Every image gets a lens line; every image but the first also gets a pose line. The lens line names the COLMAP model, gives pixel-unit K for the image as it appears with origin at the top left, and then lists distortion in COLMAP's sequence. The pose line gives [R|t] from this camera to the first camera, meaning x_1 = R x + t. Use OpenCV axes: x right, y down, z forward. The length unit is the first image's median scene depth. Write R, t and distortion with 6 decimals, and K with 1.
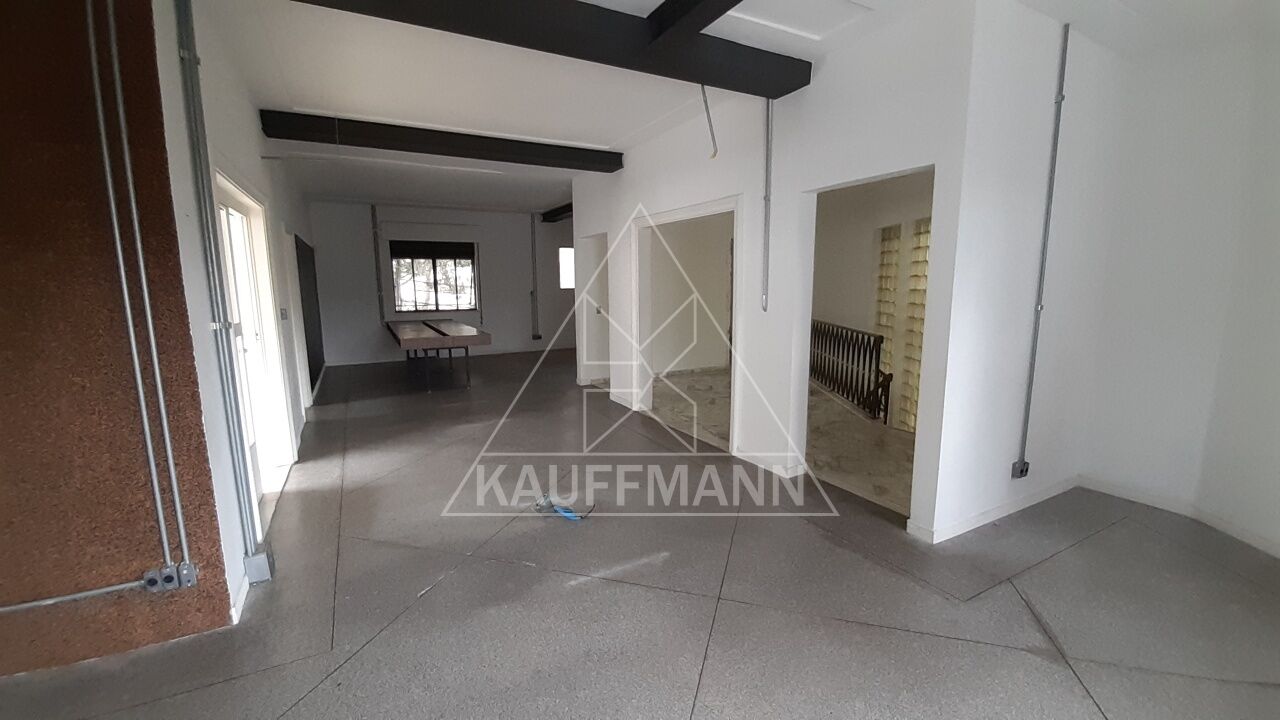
lens RADIAL K [[513.0, 0, 636.6], [0, 513.0, 362.5], [0, 0, 1]] dist [0.002729, -0.009005]
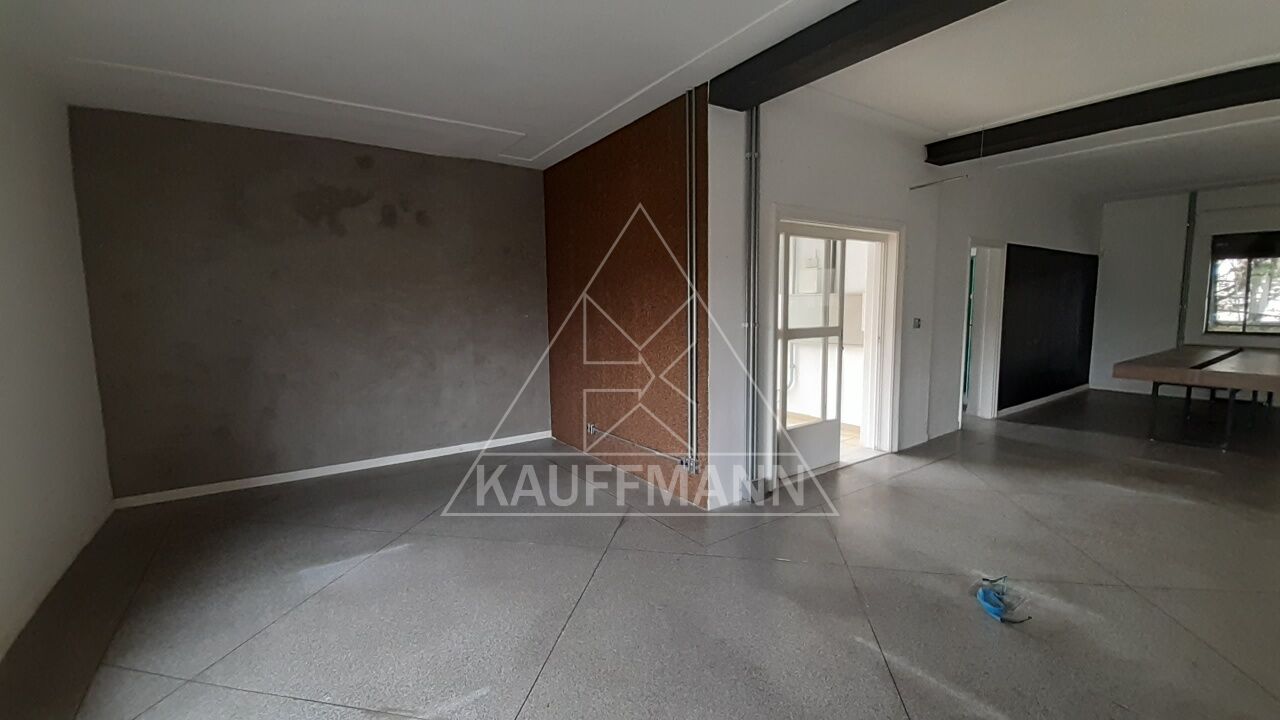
lens RADIAL K [[513.0, 0, 638.2], [0, 513.0, 358.3], [0, 0, 1]] dist [0.002729, -0.009005]
pose [[0.115577, 0.117413, -0.986335, 0.215659], [-0.143217, 0.984583, 0.100423, -0.025853], [0.982920, 0.129653, 0.130611, 0.152848]]
